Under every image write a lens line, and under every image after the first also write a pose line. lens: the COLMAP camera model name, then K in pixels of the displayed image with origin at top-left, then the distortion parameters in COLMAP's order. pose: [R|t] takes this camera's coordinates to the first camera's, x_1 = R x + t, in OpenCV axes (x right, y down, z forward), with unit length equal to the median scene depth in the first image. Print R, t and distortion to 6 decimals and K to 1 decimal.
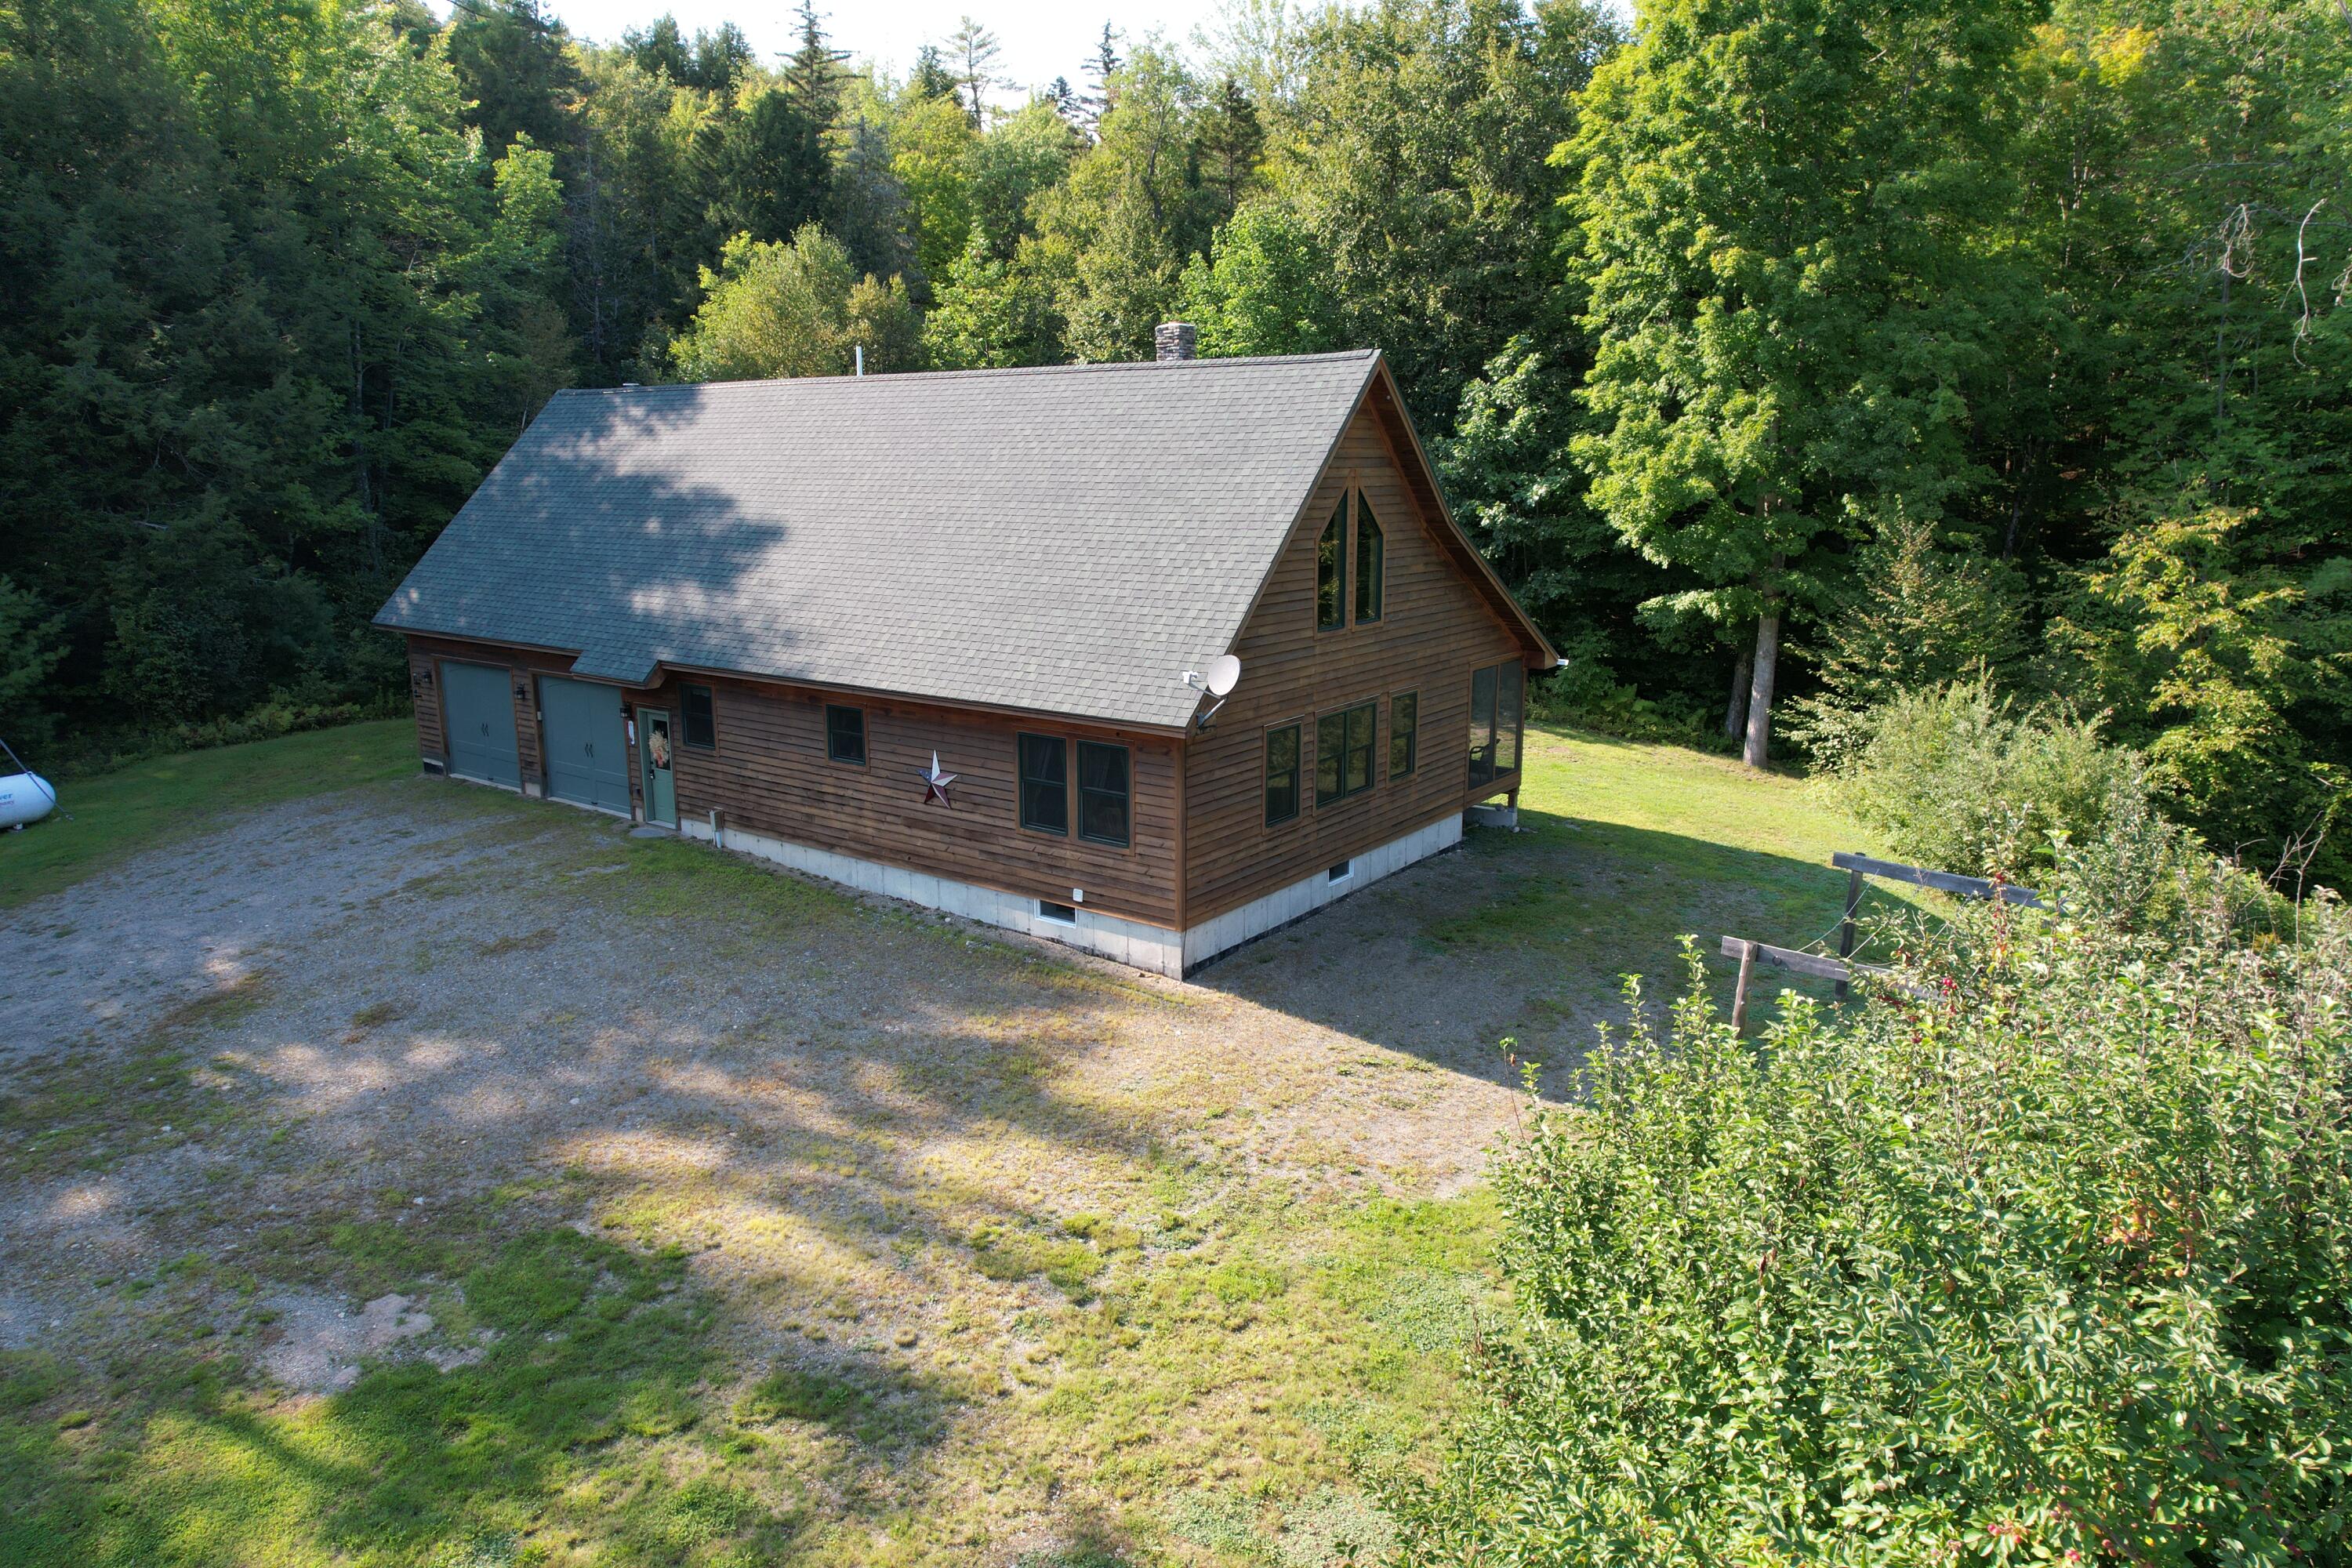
lens RADIAL K [[1480.3, 0, 1186.3], [0, 1480.3, 801.6], [0, 0, 1]] dist [-0.067813, 0.052737]
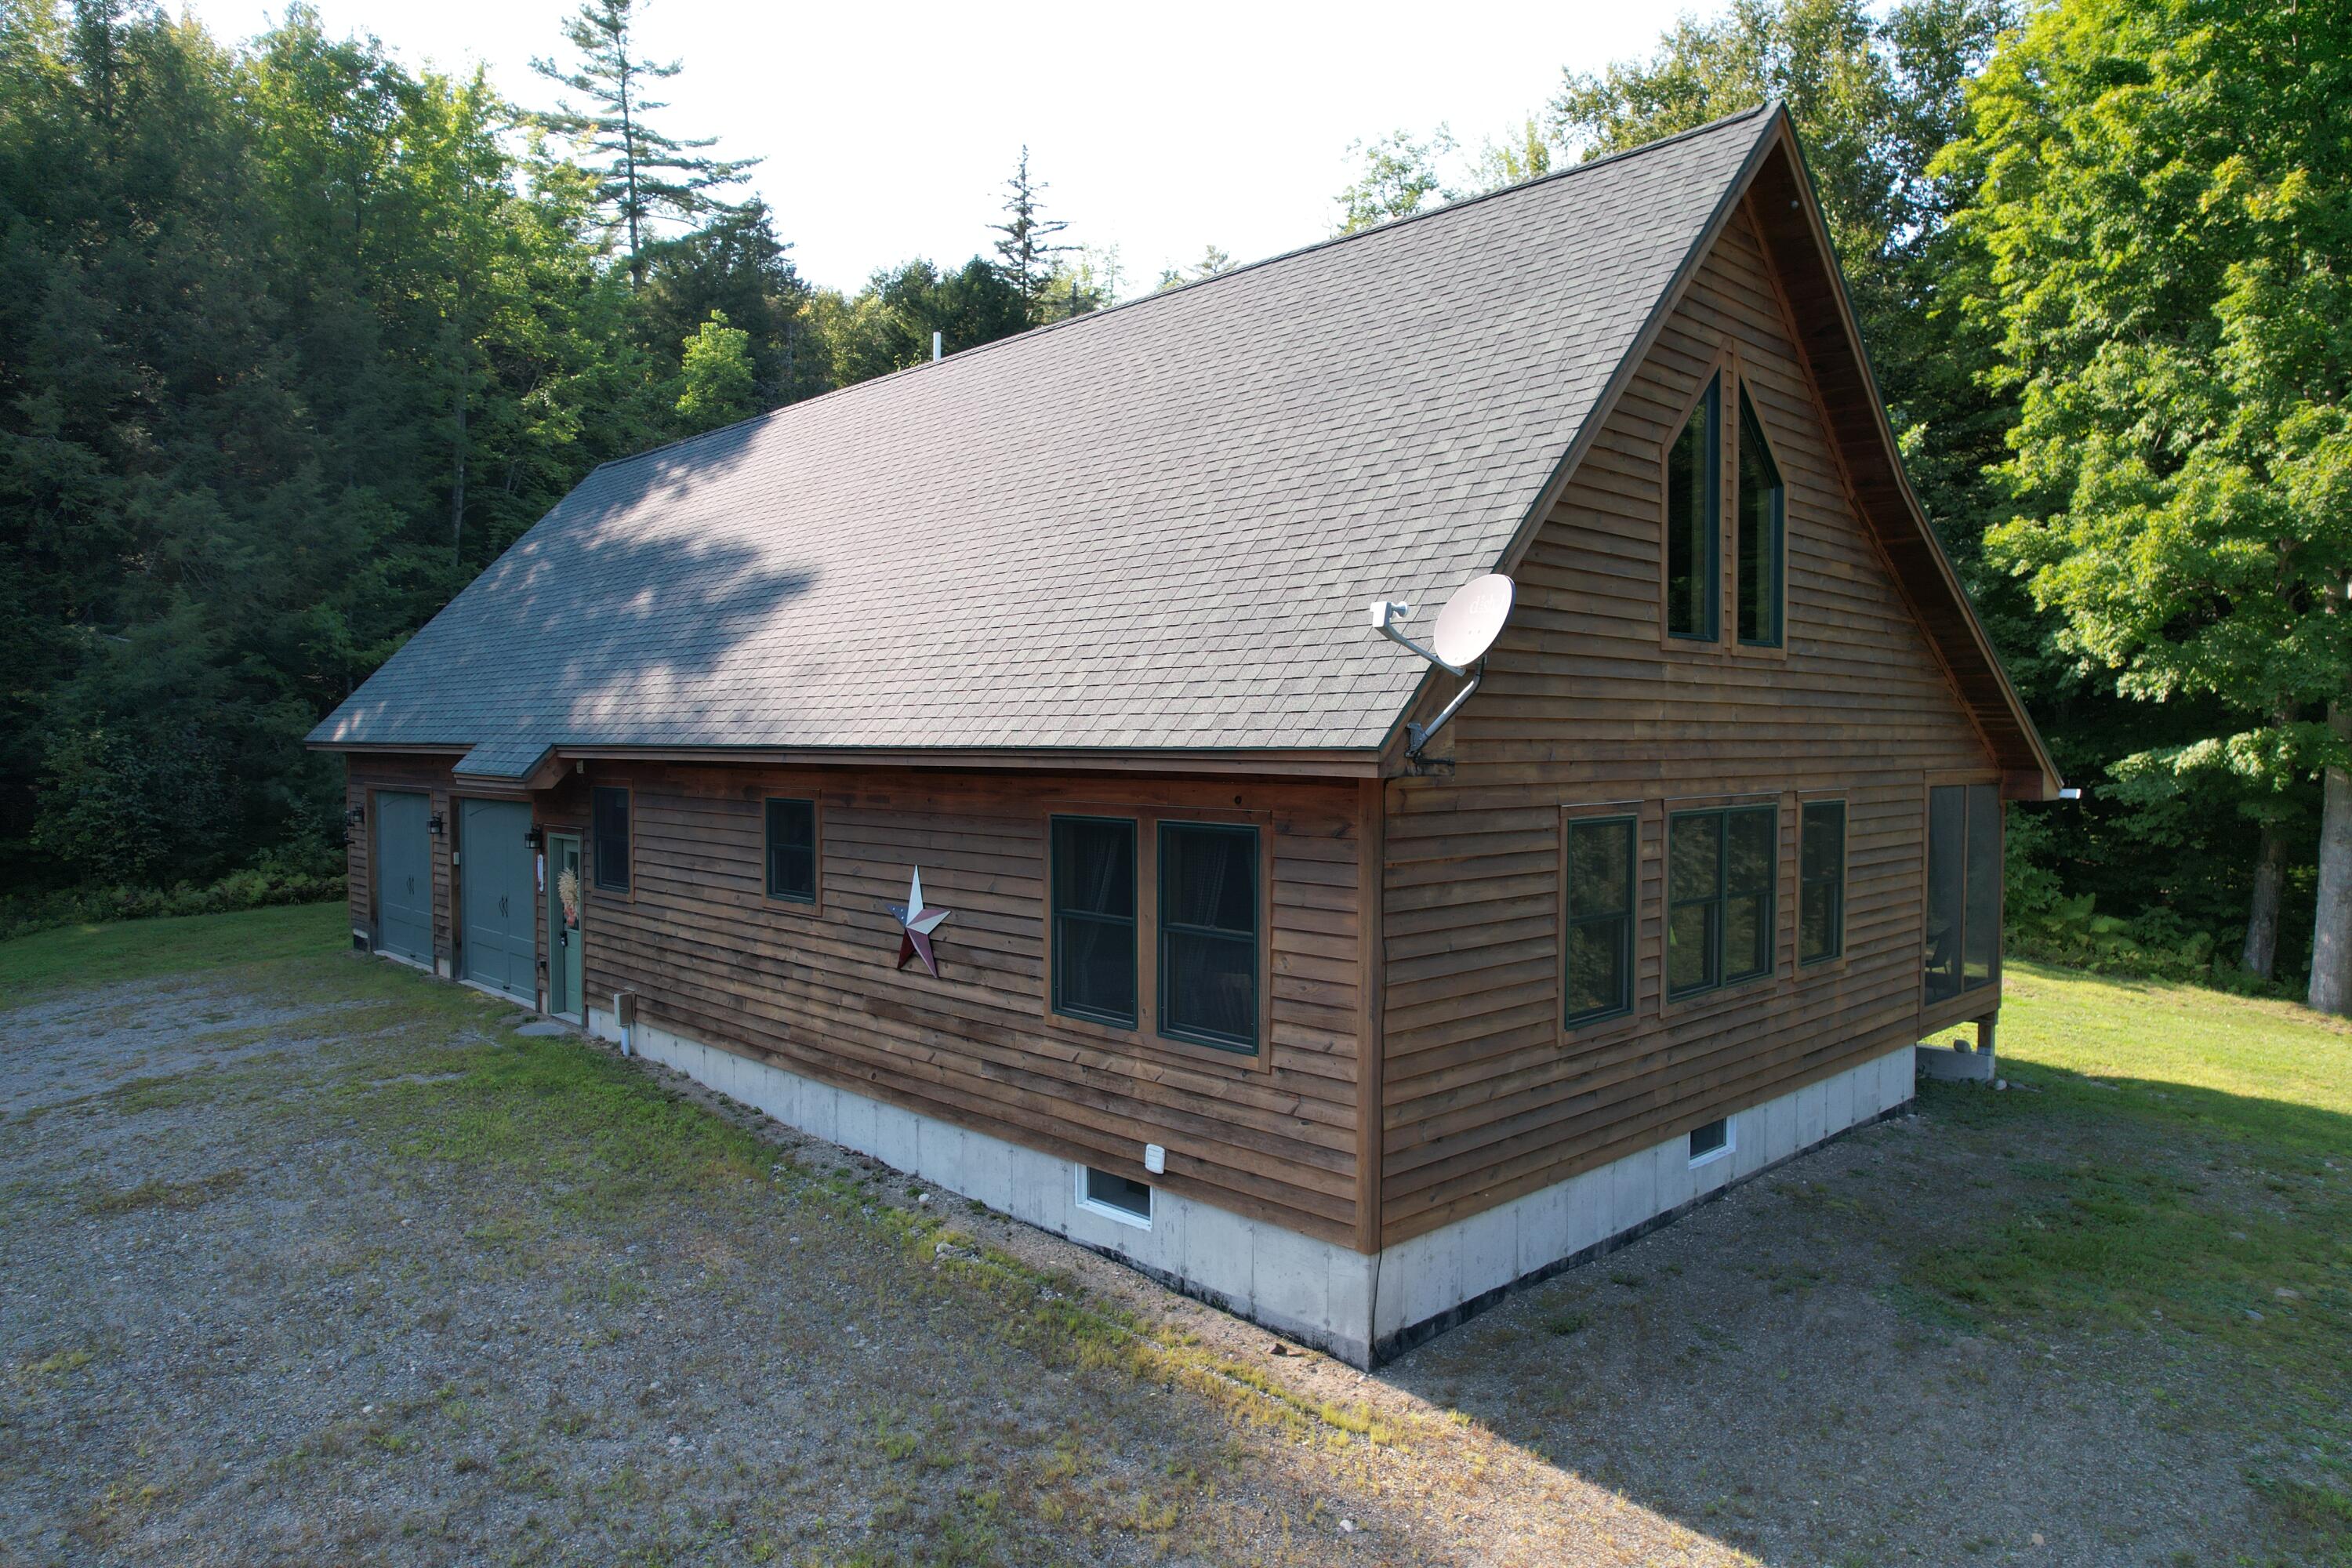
lens RADIAL K [[1480.3, 0, 1186.3], [0, 1480.3, 801.6], [0, 0, 1]] dist [-0.067813, 0.052737]
pose [[0.985121, 0.008034, -0.171676, 0.013696], [-0.040514, 0.981610, -0.186547, 0.034043], [0.167020, 0.190727, 0.967330, 0.461141]]
